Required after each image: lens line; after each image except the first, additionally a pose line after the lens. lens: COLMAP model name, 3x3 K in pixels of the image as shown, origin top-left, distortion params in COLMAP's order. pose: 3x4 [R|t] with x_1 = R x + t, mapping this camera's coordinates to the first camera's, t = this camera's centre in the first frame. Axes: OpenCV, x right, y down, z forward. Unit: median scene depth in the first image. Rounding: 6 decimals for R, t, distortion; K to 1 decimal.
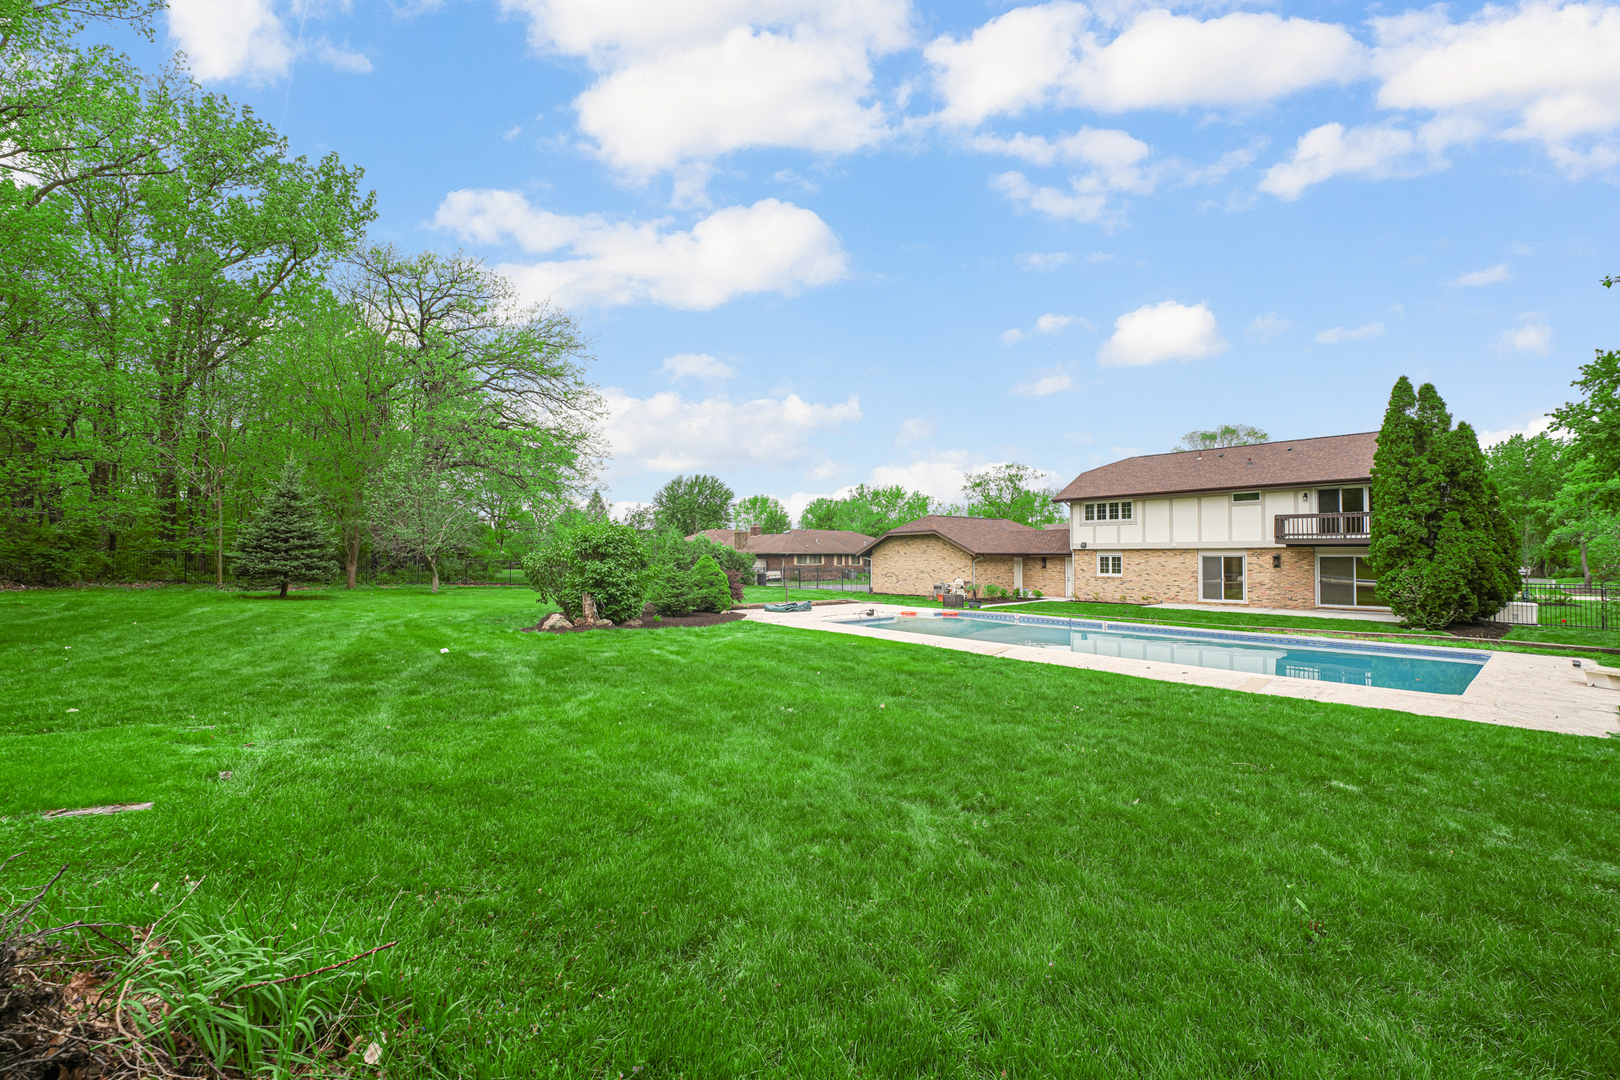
lens RADIAL K [[657.1, 0, 832.4], [0, 657.1, 529.0], [0, 0, 1]] dist [-0.003417, -0.000476]
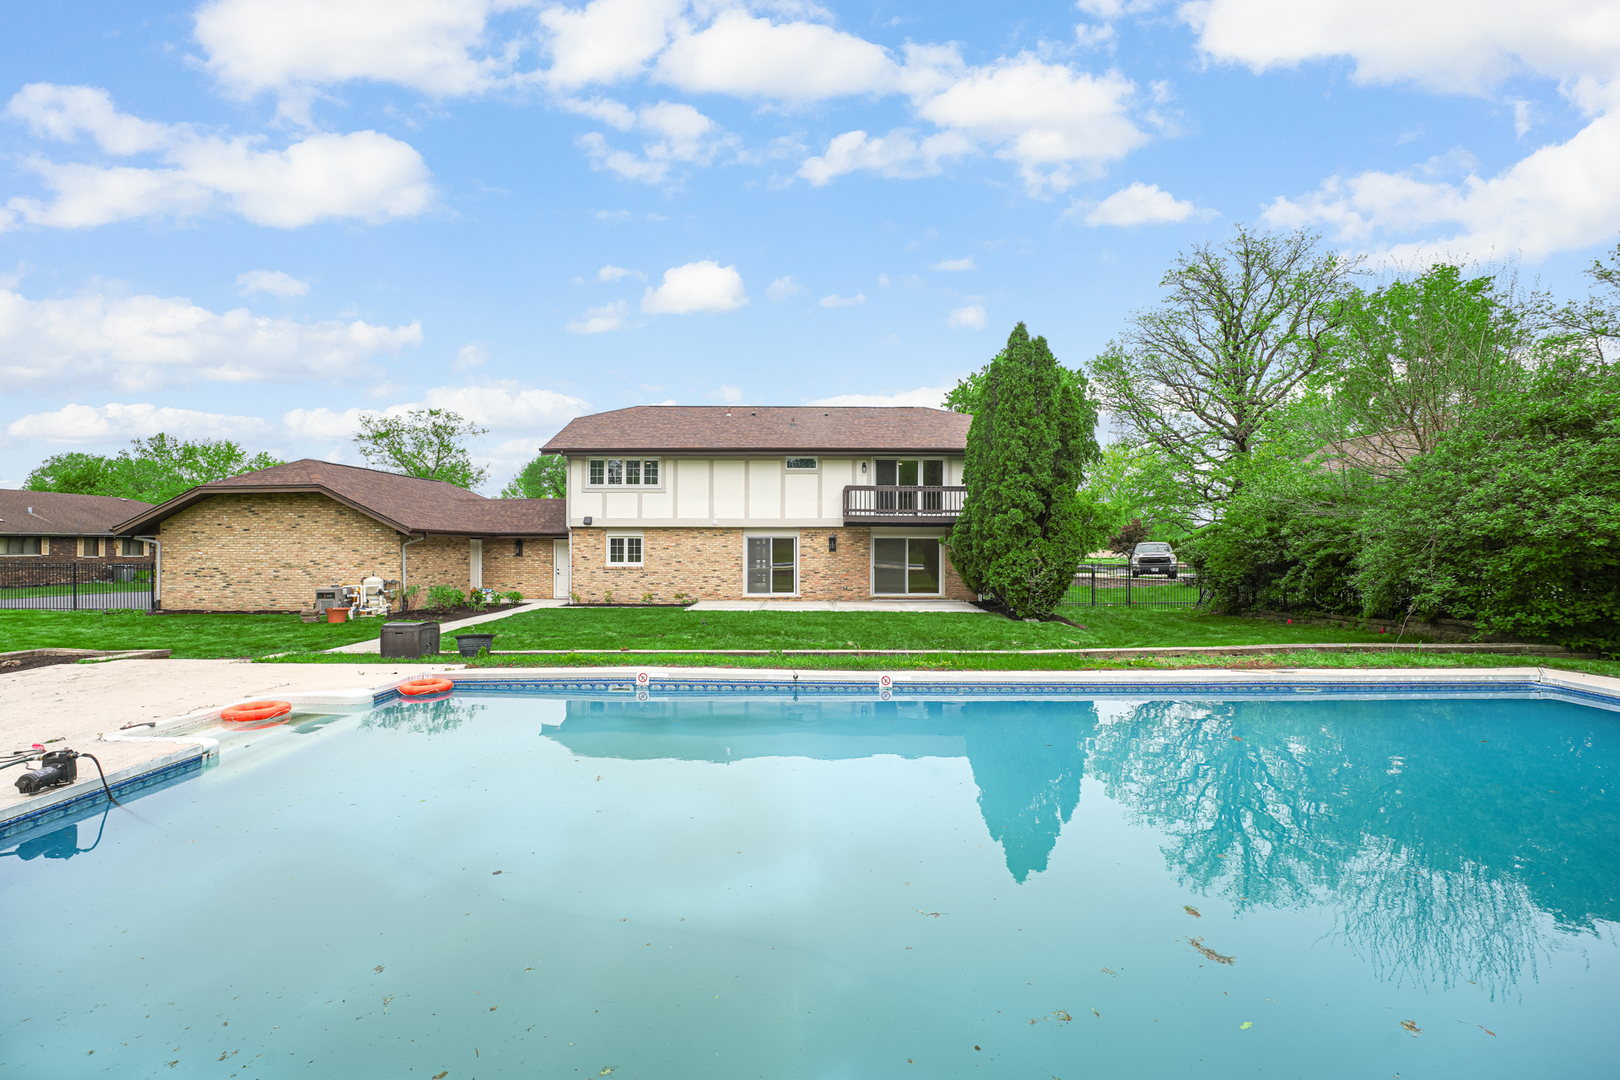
lens RADIAL K [[661.1, 0, 810.7], [0, 661.1, 566.9], [0, 0, 1]] dist [-0.019979, 0.000511]
pose [[0.678291, -0.021959, 0.734465, 0.041072], [-0.031585, 0.997758, 0.059001, 0.024758], [-0.734115, -0.063218, 0.676076, 0.376680]]
